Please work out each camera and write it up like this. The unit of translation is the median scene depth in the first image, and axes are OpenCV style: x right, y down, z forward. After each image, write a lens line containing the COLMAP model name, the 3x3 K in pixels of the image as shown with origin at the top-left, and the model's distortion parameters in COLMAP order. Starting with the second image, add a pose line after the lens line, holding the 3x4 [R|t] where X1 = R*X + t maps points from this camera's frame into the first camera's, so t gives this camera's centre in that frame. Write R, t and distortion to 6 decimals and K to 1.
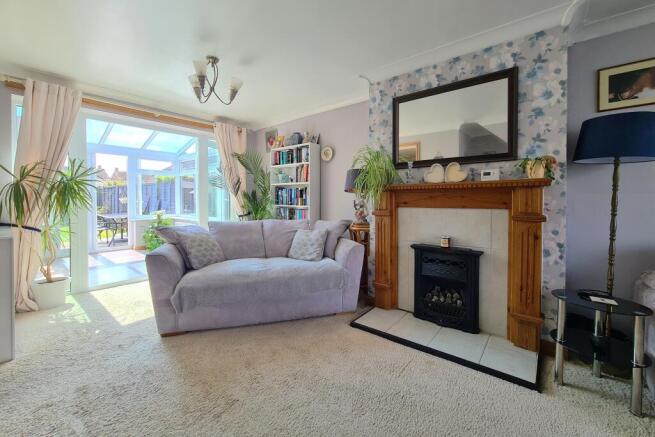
lens RADIAL K [[268.9, 0, 334.4], [0, 268.9, 201.3], [0, 0, 1]] dist [-0.006226, 0.001522]
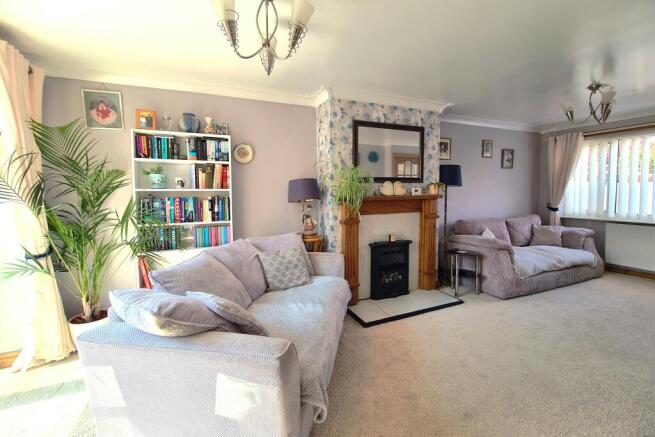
lens RADIAL K [[268.9, 0, 333.6], [0, 268.9, 206.4], [0, 0, 1]] dist [-0.006226, 0.001522]
pose [[0.474578, -0.047922, 0.878908, -0.847933], [0.018725, 0.998841, 0.044350, -0.070678], [-0.880014, -0.004590, 0.474925, 0.540134]]
